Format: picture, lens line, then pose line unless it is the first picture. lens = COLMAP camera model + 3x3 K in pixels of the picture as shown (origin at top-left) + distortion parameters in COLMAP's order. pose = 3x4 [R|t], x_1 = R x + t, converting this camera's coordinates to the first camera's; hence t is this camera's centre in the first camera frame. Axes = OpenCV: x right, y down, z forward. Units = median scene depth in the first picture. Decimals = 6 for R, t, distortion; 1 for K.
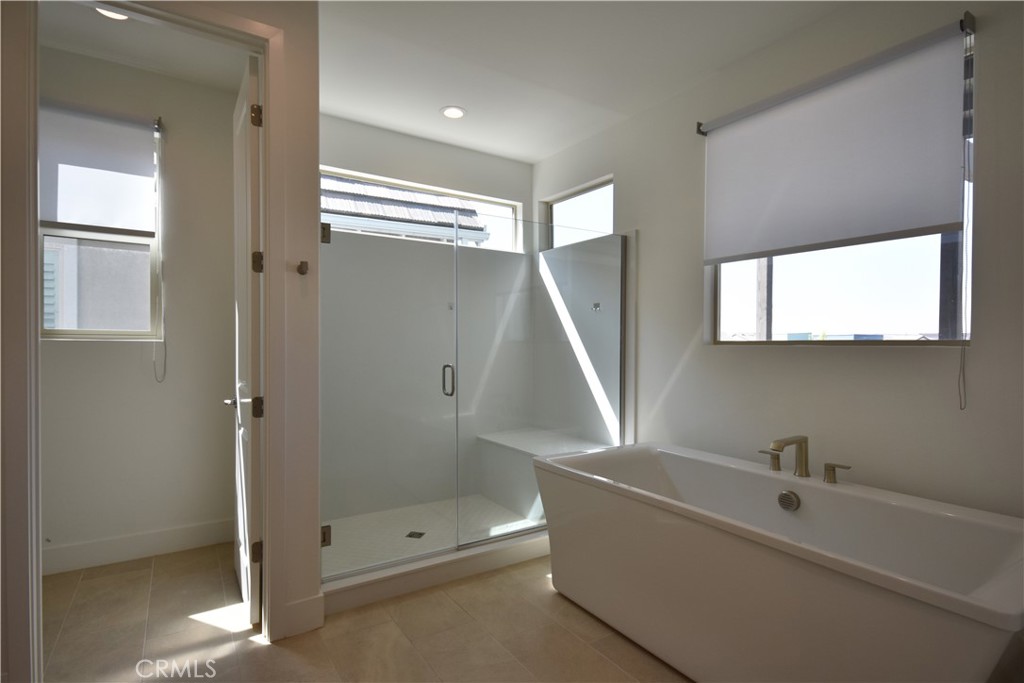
lens RADIAL K [[516.9, 0, 516.1], [0, 516.9, 345.8], [0, 0, 1]] dist [0.008633, -0.003197]
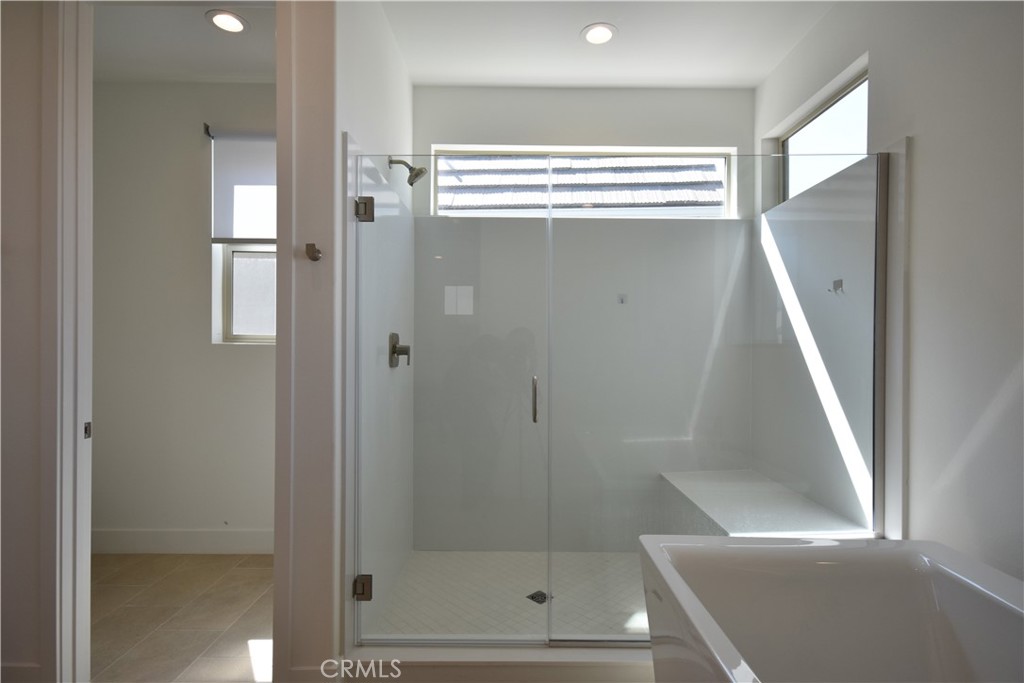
lens RADIAL K [[516.9, 0, 516.4], [0, 516.9, 348.1], [0, 0, 1]] dist [0.008633, -0.003197]
pose [[0.836705, 0.001102, -0.547652, 0.220445], [-0.003987, 0.999984, -0.004080, -0.000457], [0.547639, 0.005597, 0.836696, 0.380061]]
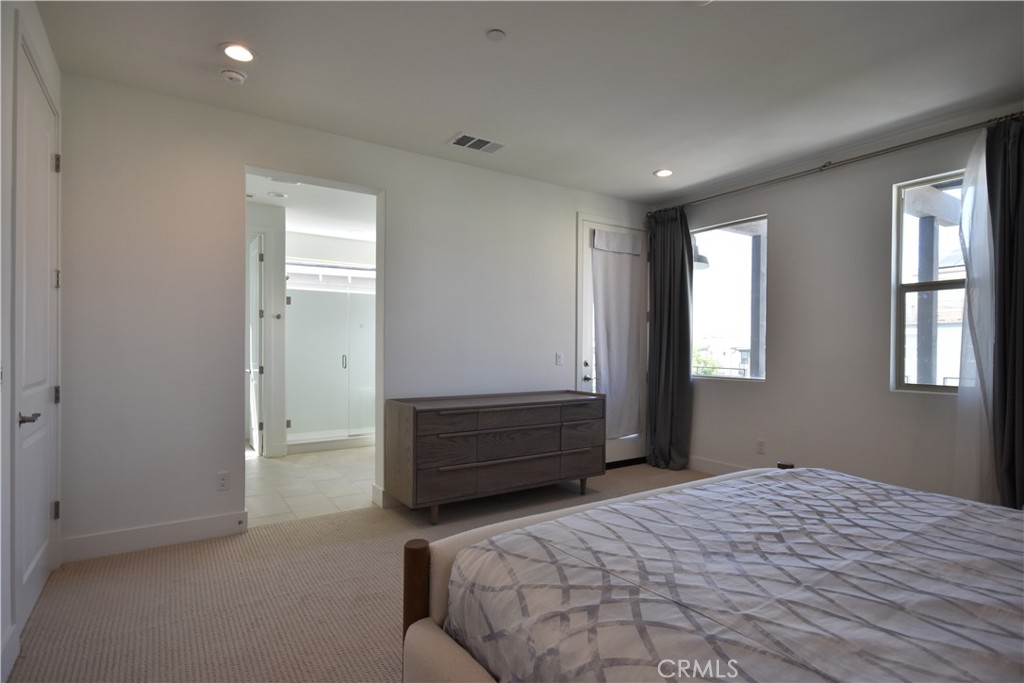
lens RADIAL K [[516.9, 0, 513.7], [0, 516.9, 343.7], [0, 0, 1]] dist [0.008633, -0.003197]
pose [[0.999983, 0.000078, 0.005850, 0.564215], [-0.000058, 0.999994, -0.003450, -0.003936], [-0.005850, 0.003449, 0.999977, -1.202960]]
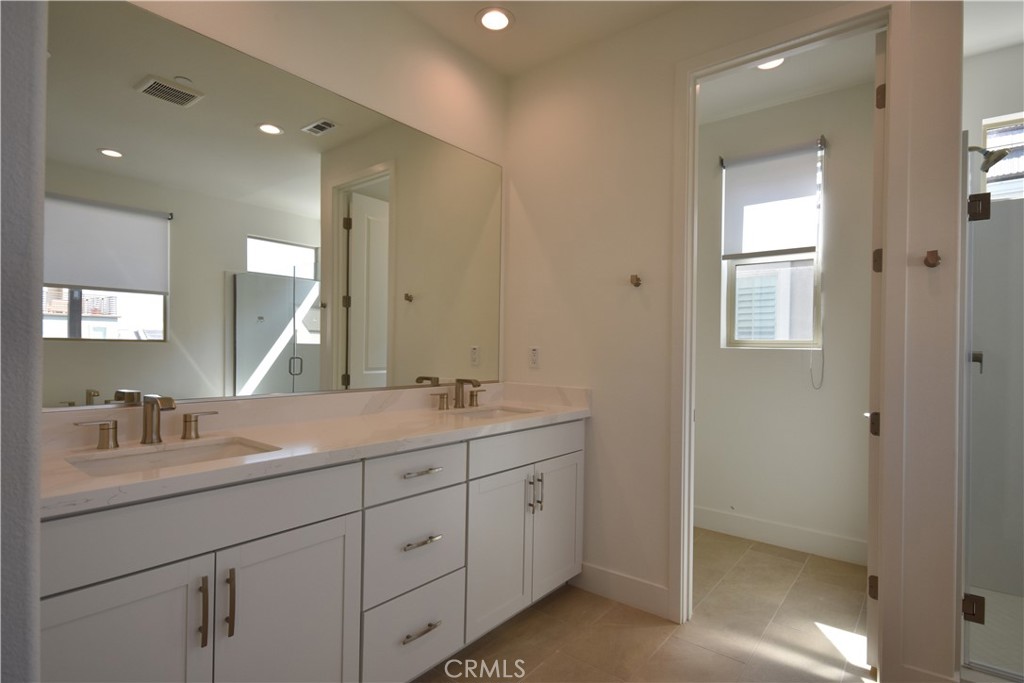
lens RADIAL K [[516.9, 0, 510.4], [0, 516.9, 345.5], [0, 0, 1]] dist [0.008633, -0.003197]
pose [[0.295451, -0.003507, -0.955351, 0.128678], [-0.014740, 0.999857, -0.008229, 0.000358], [0.955244, 0.016514, 0.295358, 0.102073]]
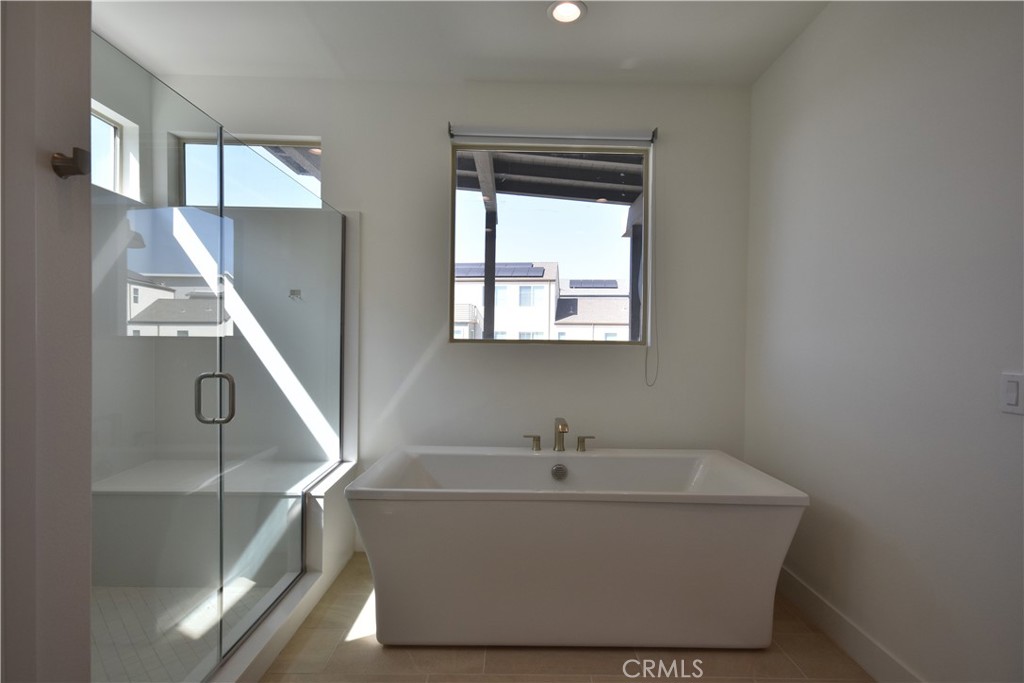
lens RADIAL K [[516.9, 0, 512.5], [0, 516.9, 347.3], [0, 0, 1]] dist [0.008633, -0.003197]
pose [[0.535883, -0.003964, 0.844283, -0.443076], [-0.007847, 0.999922, 0.009675, -0.004034], [-0.844256, -0.011810, 0.535810, 0.356275]]
